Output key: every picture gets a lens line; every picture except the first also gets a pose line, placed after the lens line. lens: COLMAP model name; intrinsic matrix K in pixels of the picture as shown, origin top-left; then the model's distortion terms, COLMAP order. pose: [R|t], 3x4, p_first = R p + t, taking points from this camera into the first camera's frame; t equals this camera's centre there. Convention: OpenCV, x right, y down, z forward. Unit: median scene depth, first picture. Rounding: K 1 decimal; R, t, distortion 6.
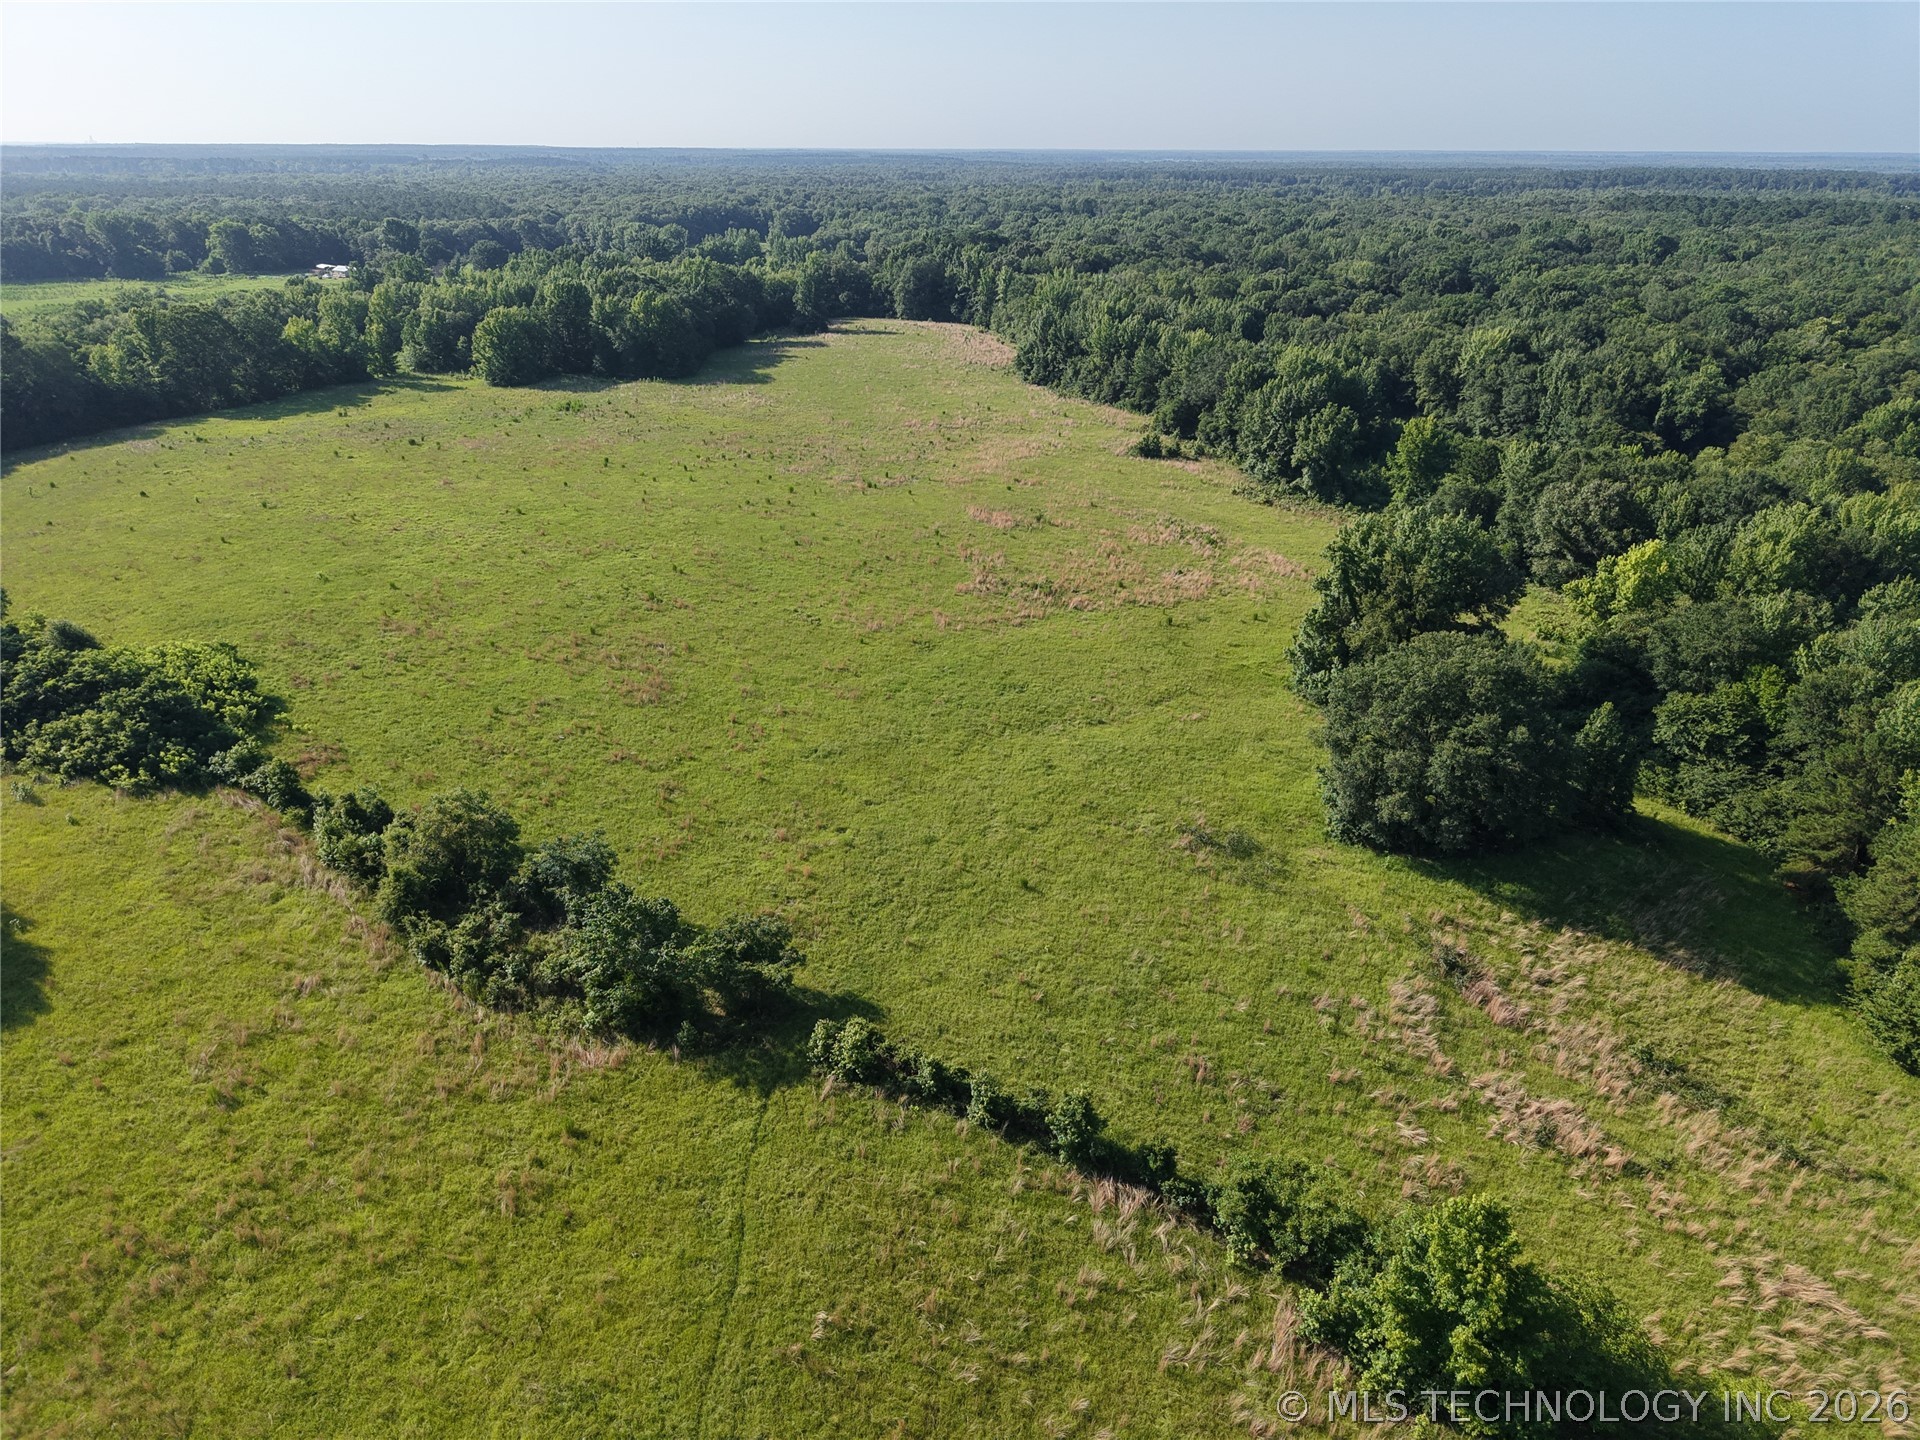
lens RADIAL K [[1284.0, 0, 951.0], [0, 1284.0, 722.7], [0, 0, 1]] dist [0.035574, -0.034544]
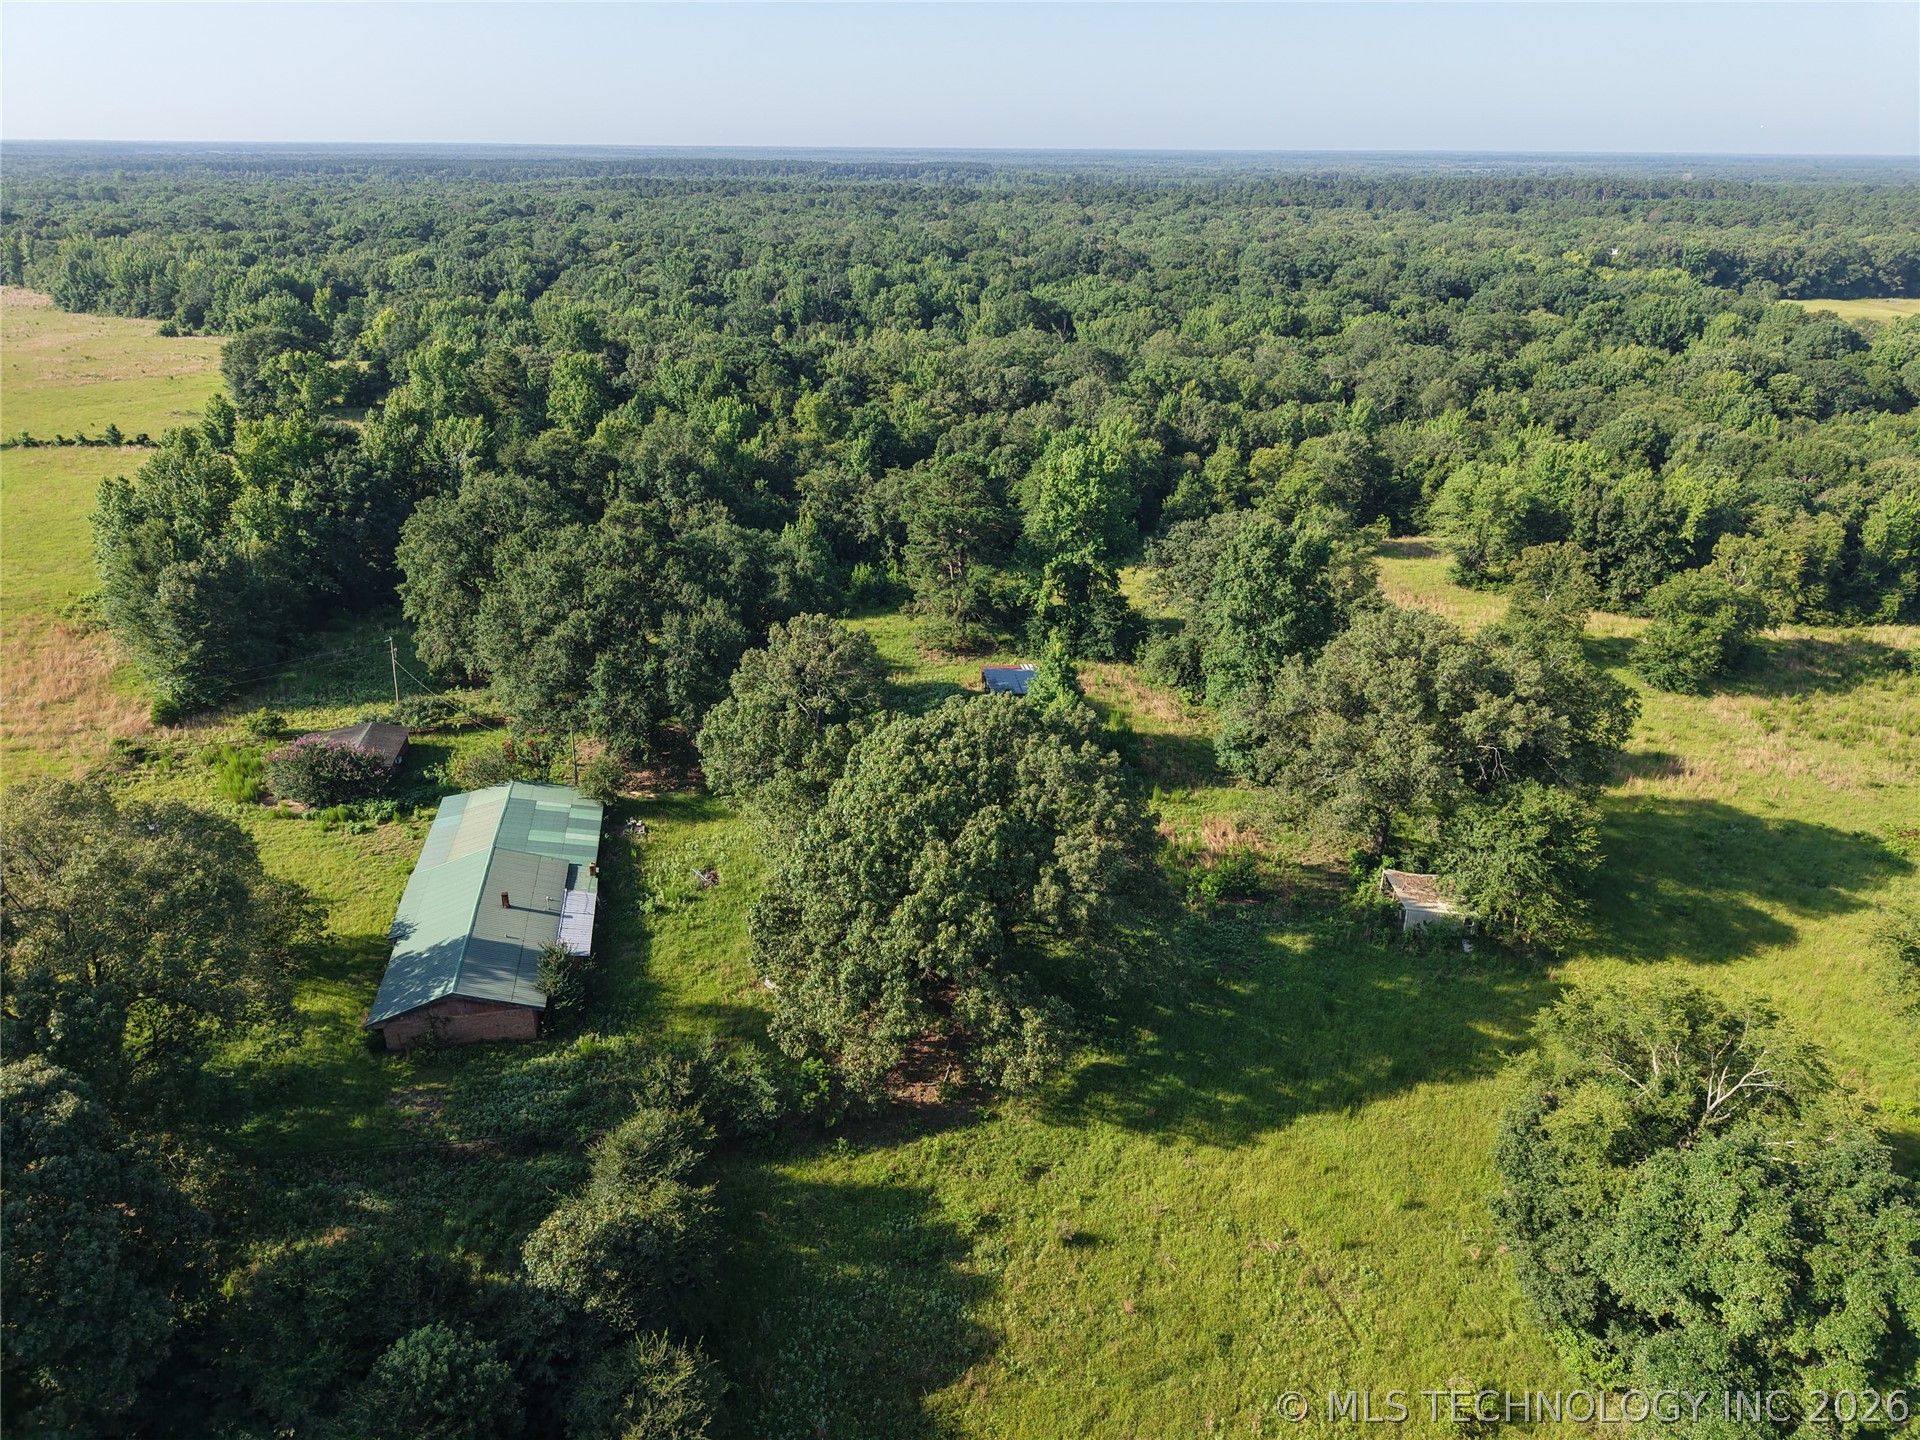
lens RADIAL K [[1284.0, 0, 968.0], [0, 1284.0, 711.2], [0, 0, 1]] dist [0.035574, -0.034544]
pose [[0.801603, -0.239742, 0.547683, -0.027091], [0.241369, 0.967876, 0.070402, 0.260074], [-0.546968, 0.075759, 0.833719, -0.582042]]
